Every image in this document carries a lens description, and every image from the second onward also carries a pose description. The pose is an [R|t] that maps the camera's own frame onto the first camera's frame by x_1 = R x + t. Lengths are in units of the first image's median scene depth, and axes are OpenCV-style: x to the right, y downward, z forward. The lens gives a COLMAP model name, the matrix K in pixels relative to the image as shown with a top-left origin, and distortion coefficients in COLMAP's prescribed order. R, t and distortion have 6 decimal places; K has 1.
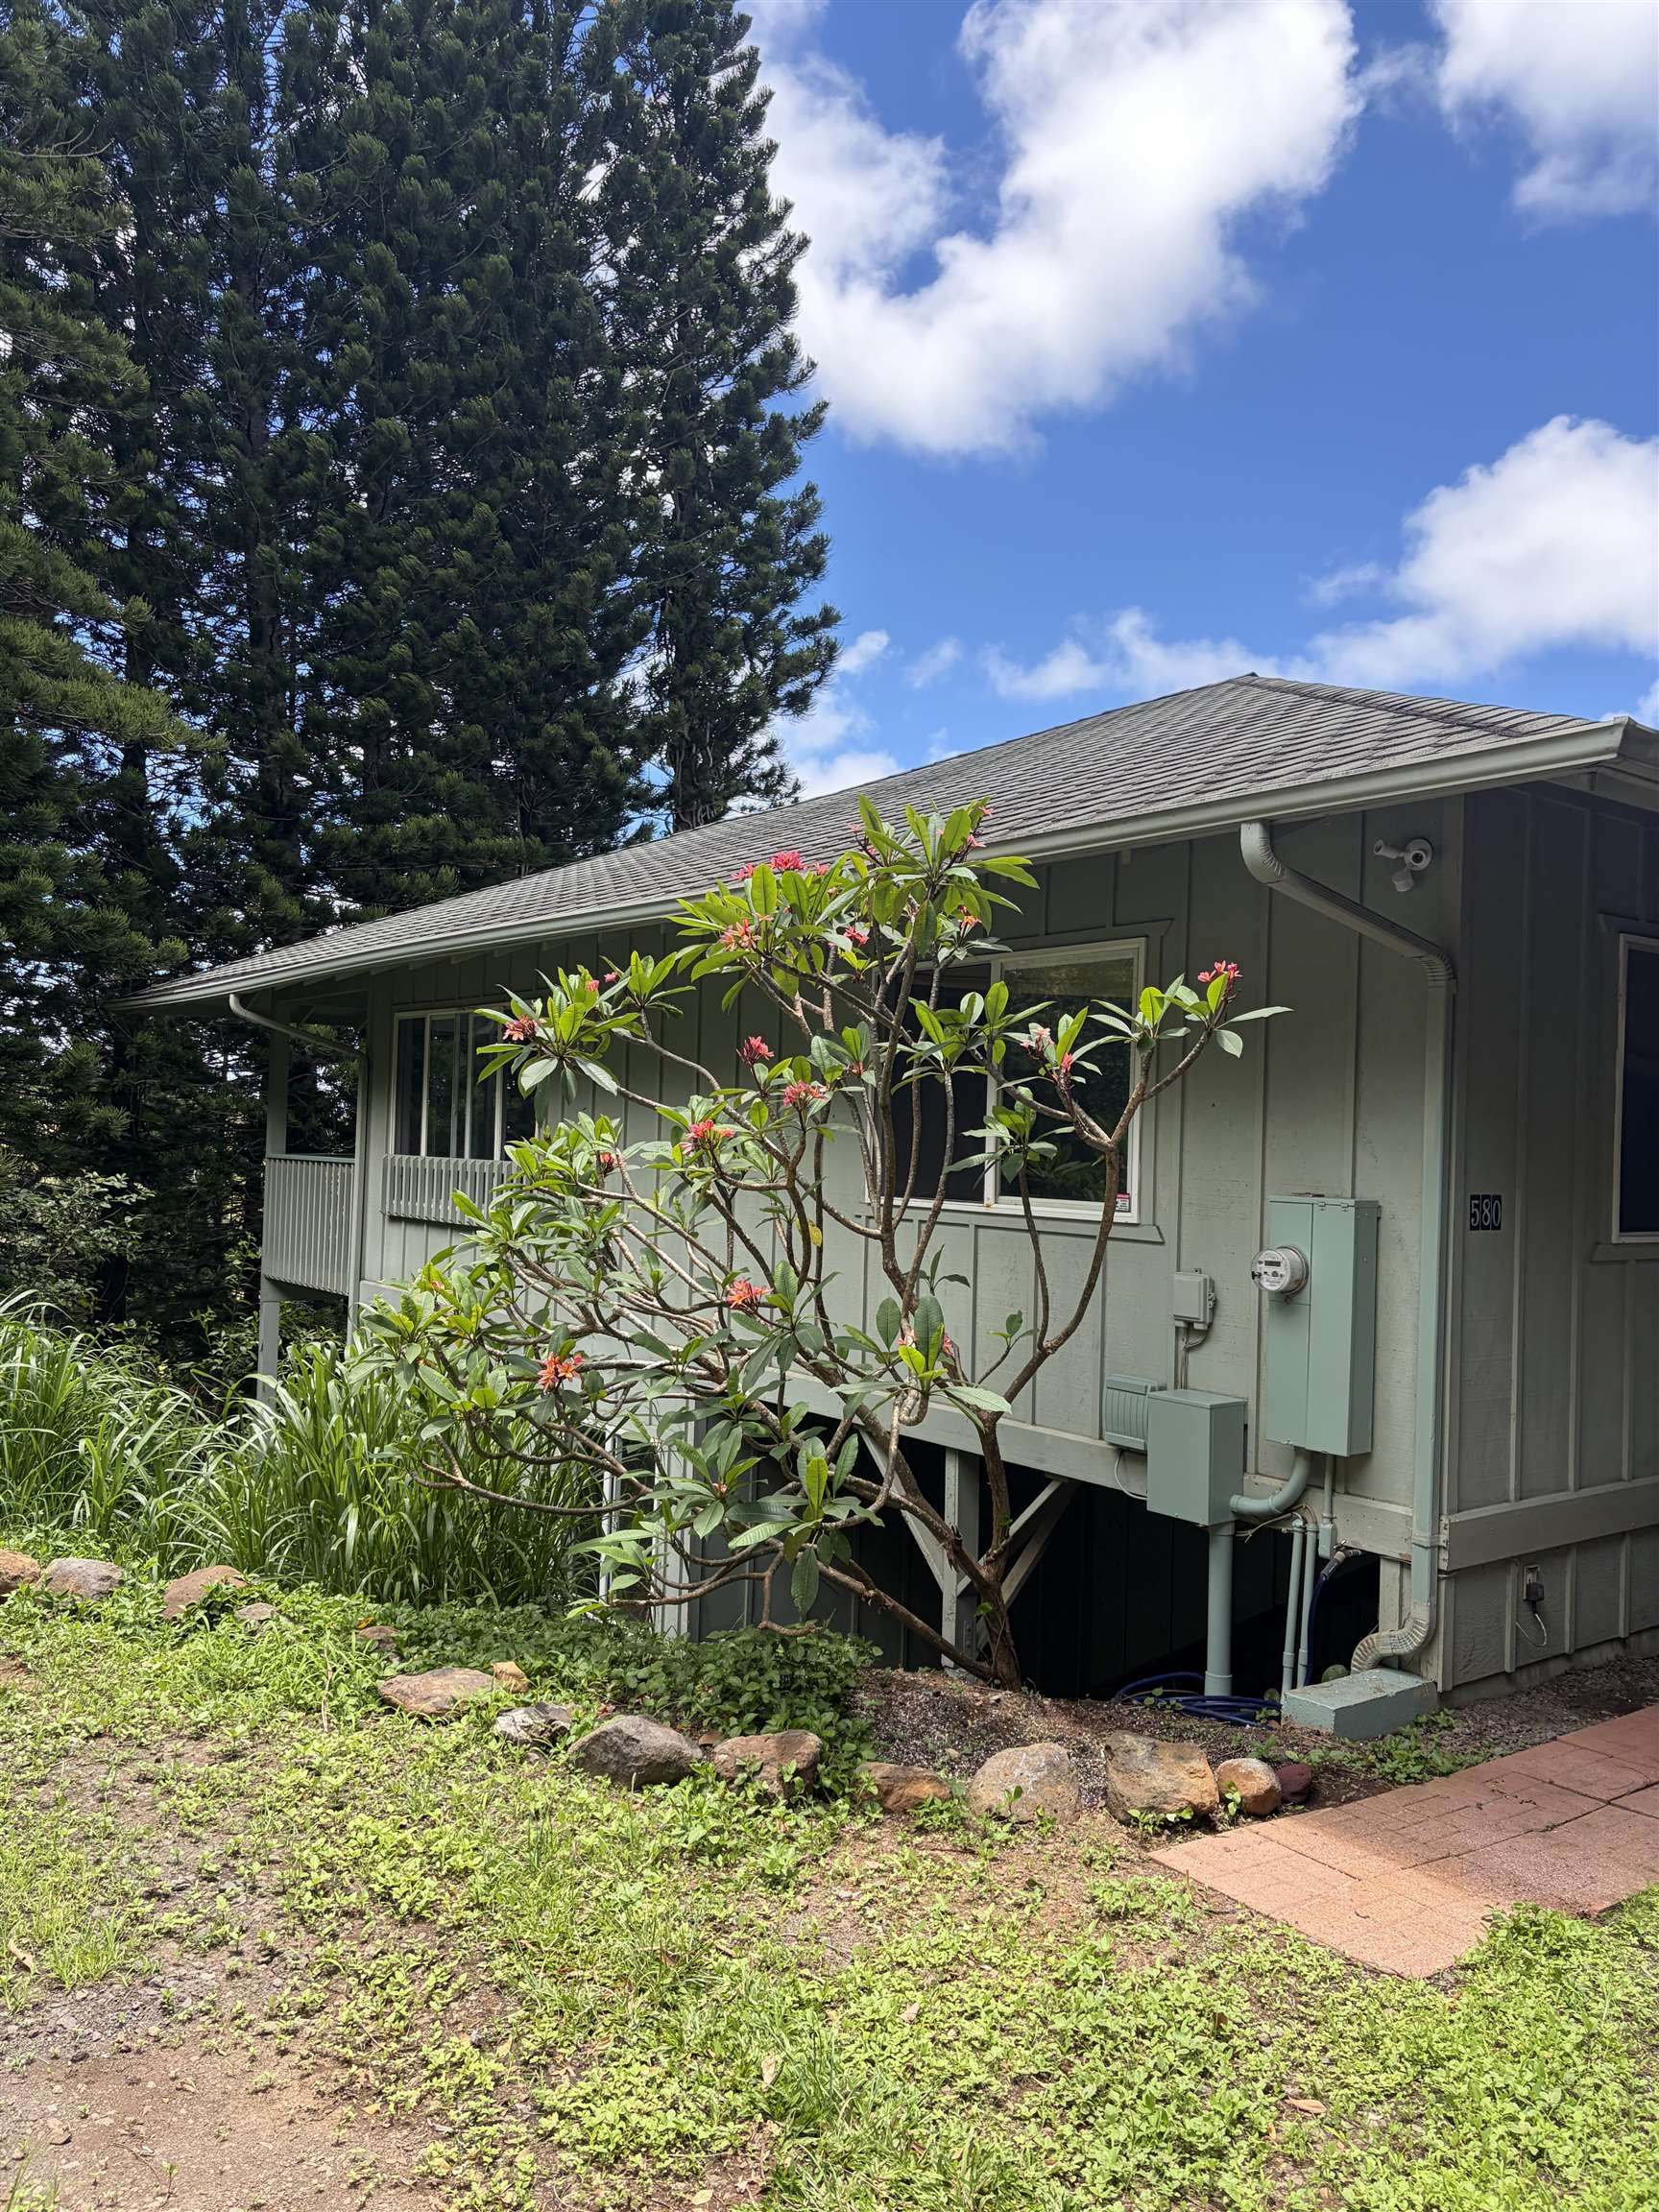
lens RADIAL K [[1666.1, 0, 832.5], [0, 1666.1, 1116.7], [0, 0, 1]] dist [0.014634, 0.015061]
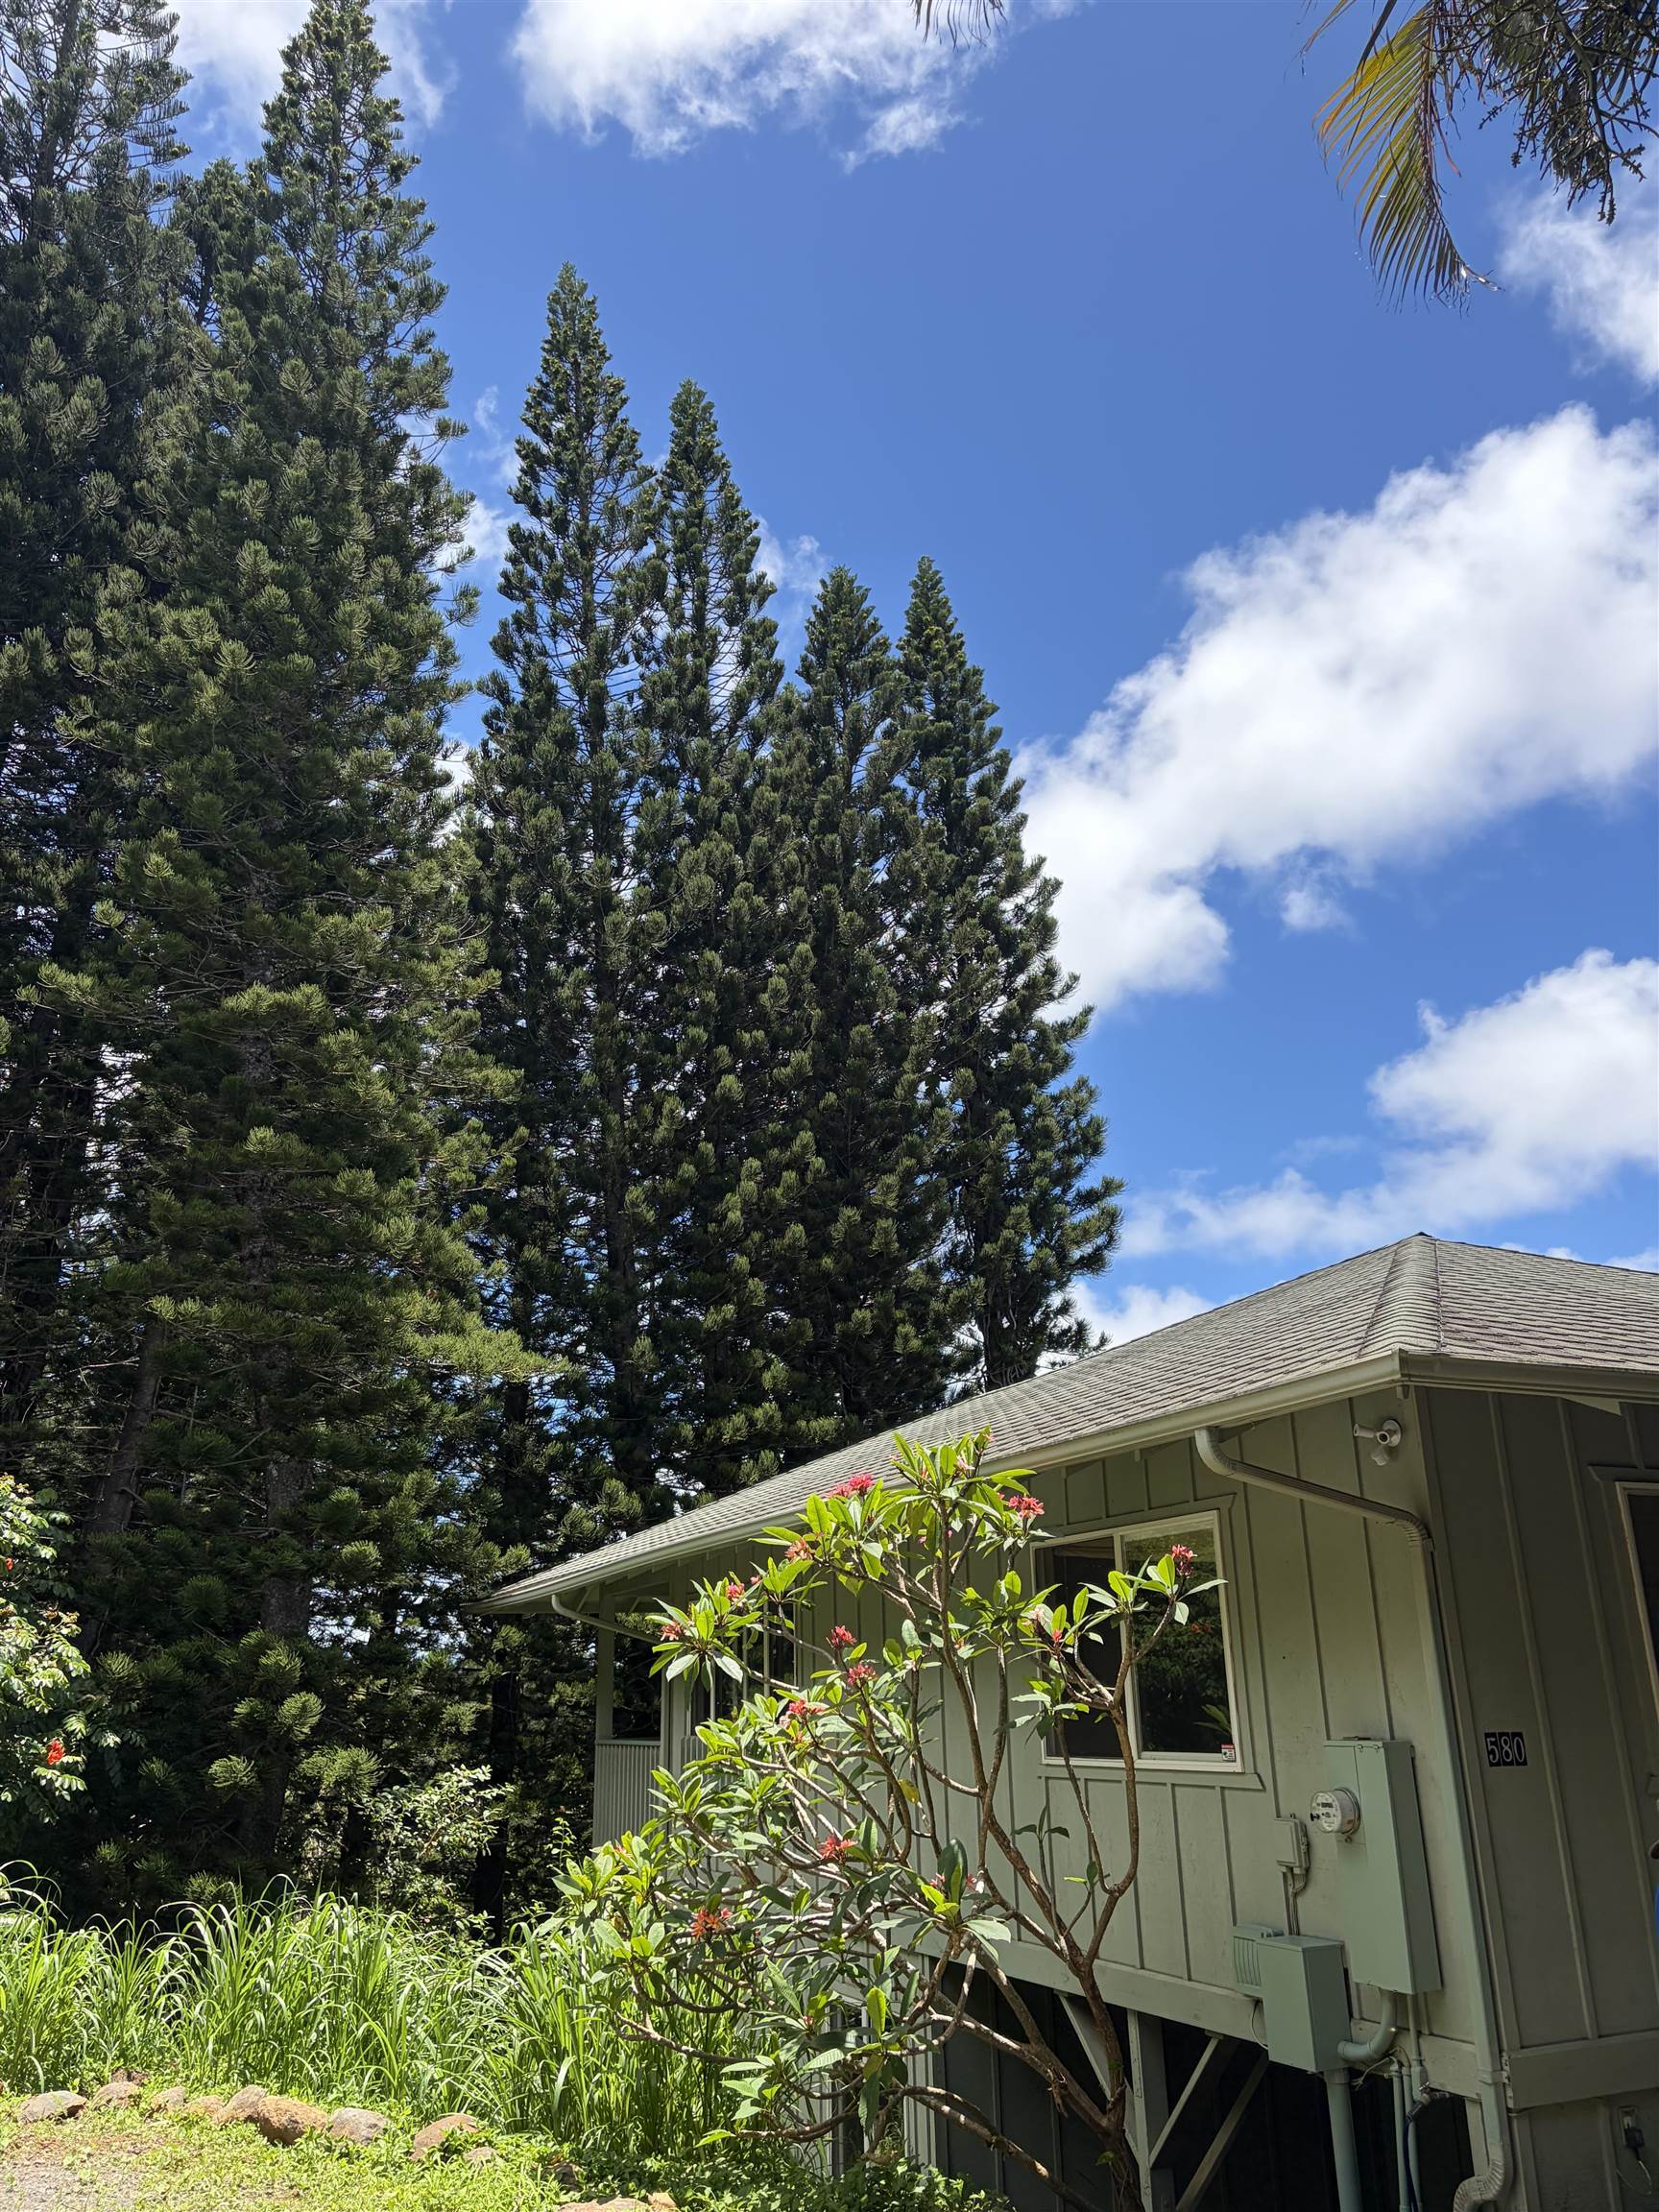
lens RADIAL K [[1641.3, 0, 847.2], [0, 1641.3, 1093.8], [0, 0, 1]] dist [0.057274, -0.064961]
pose [[0.972895, -0.125086, -0.194497, 0.186368], [0.053493, 0.939999, -0.336959, -0.003760], [0.224976, 0.317421, 0.921211, -0.222522]]
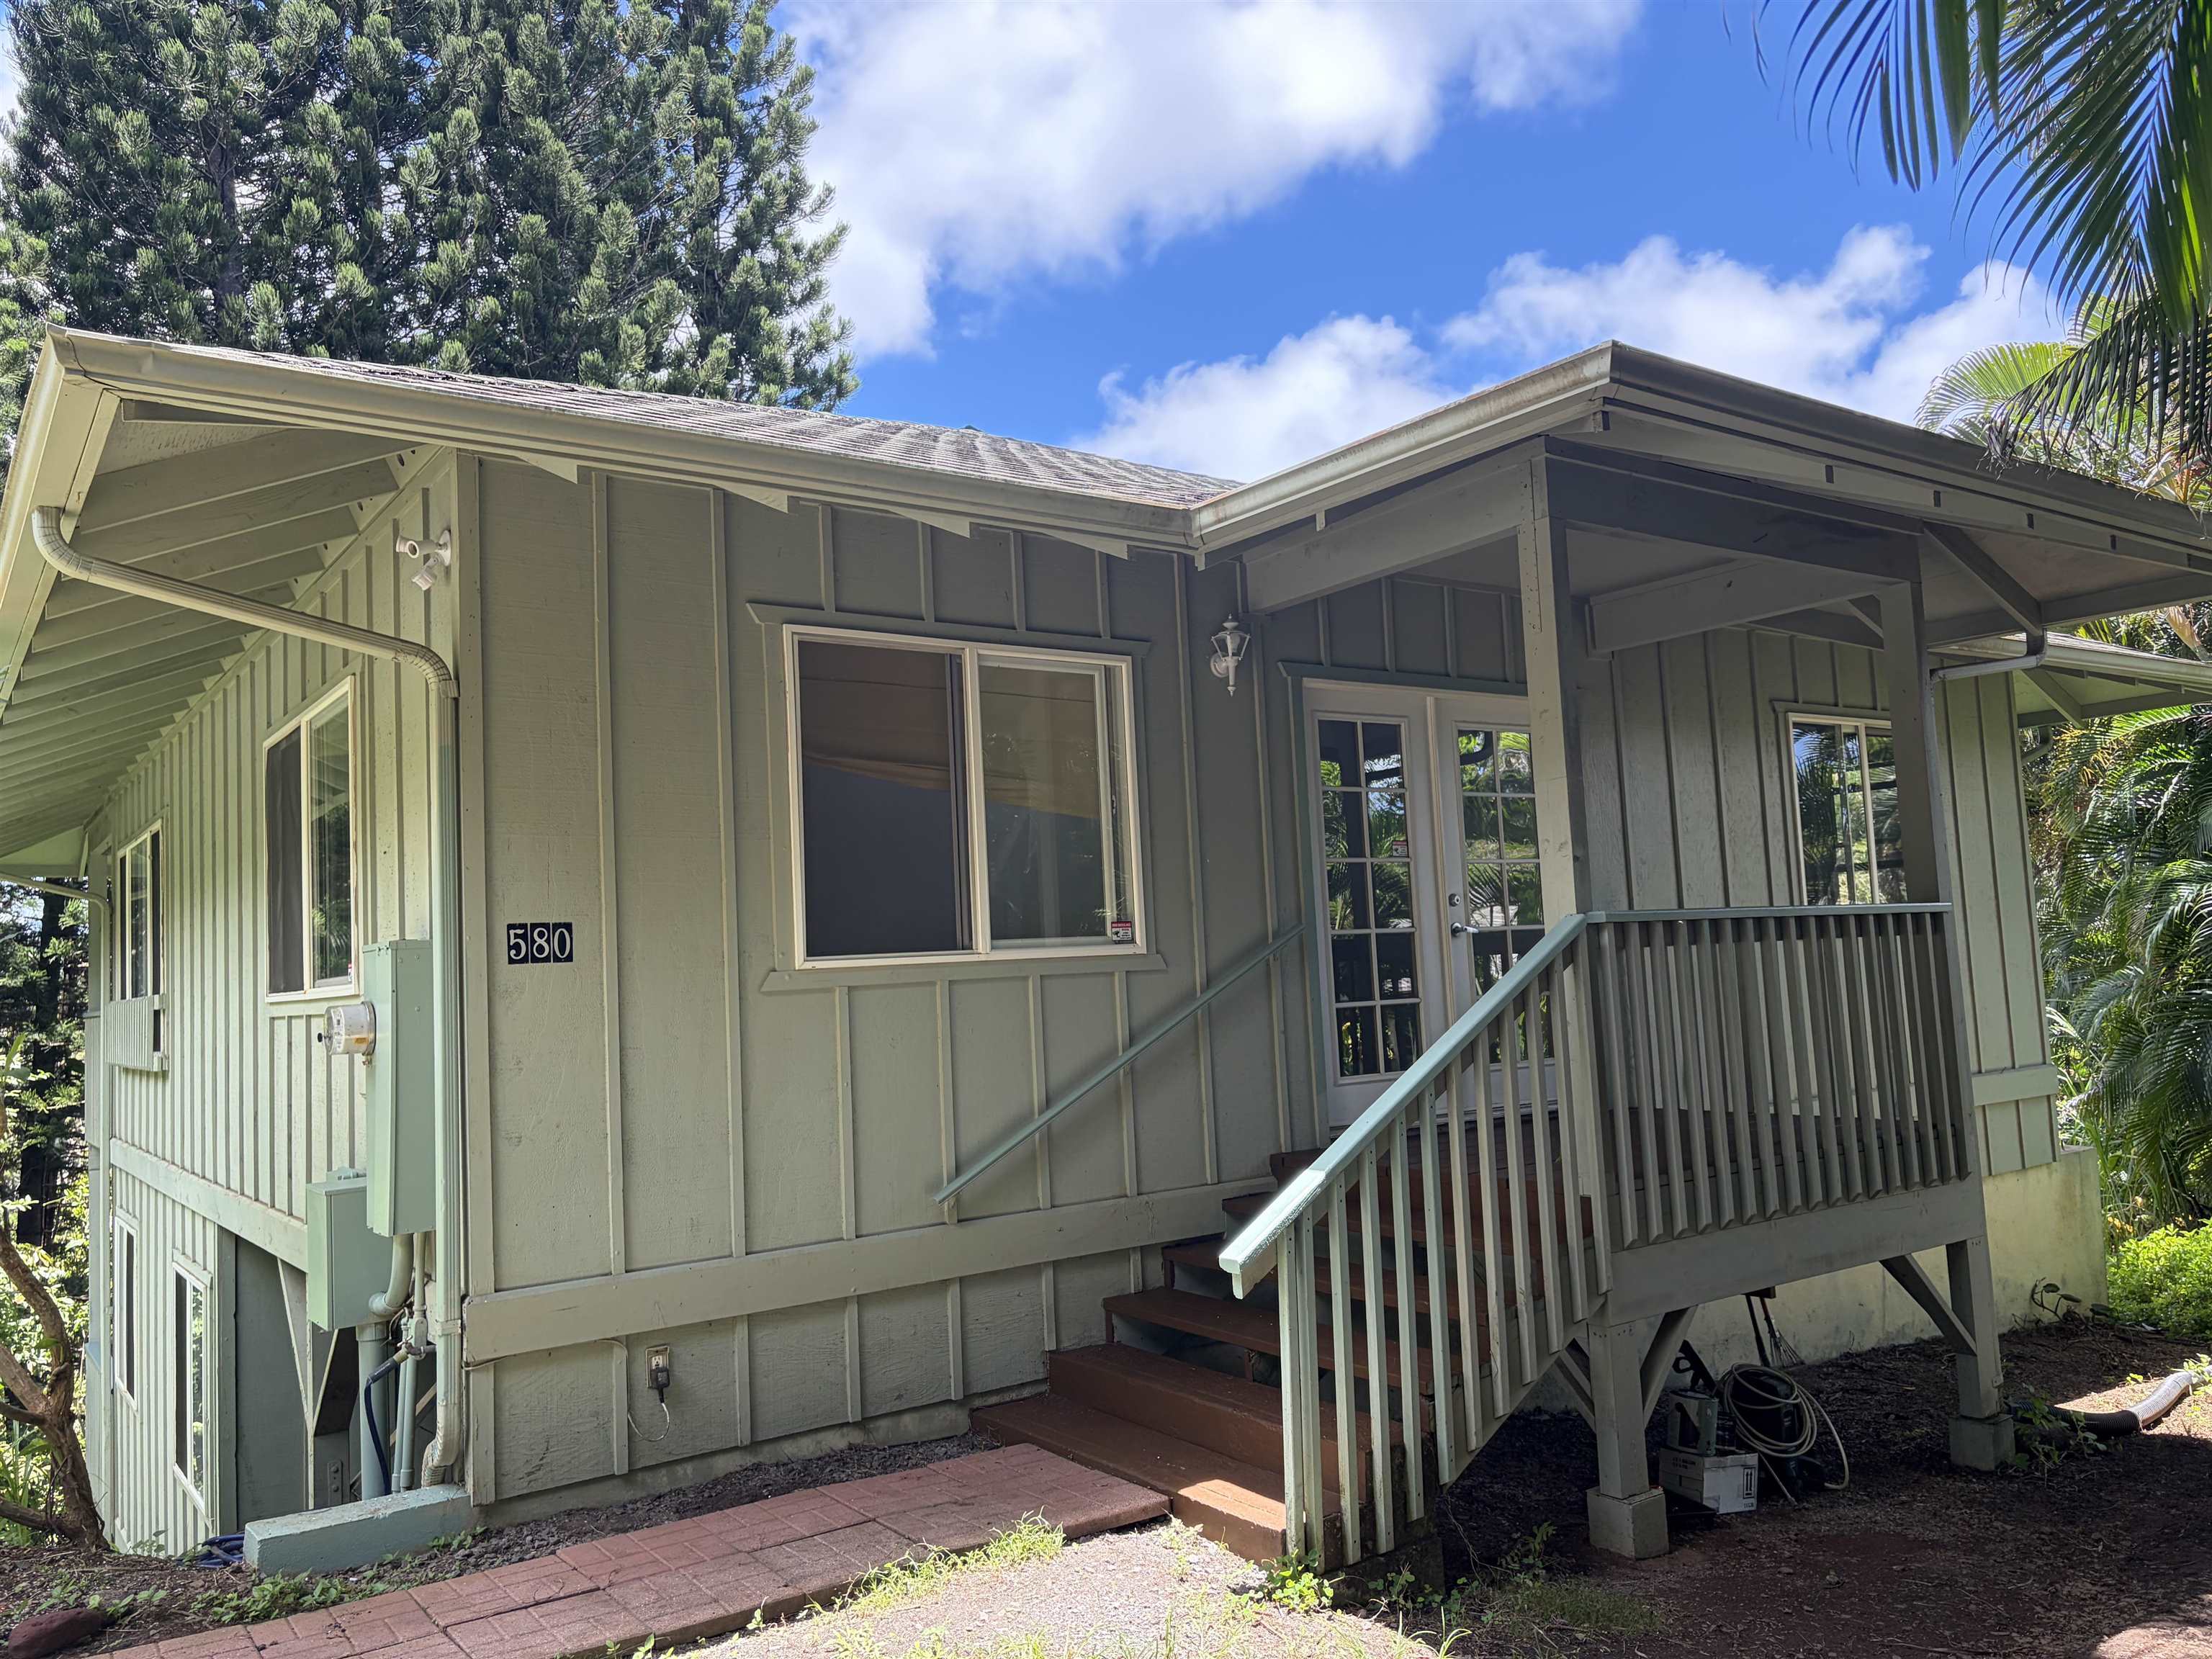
lens RADIAL K [[1666.1, 0, 1106.0], [0, 1666.1, 829.5], [0, 0, 1]] dist [0.014634, 0.015061]
pose [[0.996331, -0.082945, -0.021086, 0.572910], [0.081305, 0.994270, -0.069400, 0.067068], [0.026721, 0.067431, 0.997366, 0.102609]]
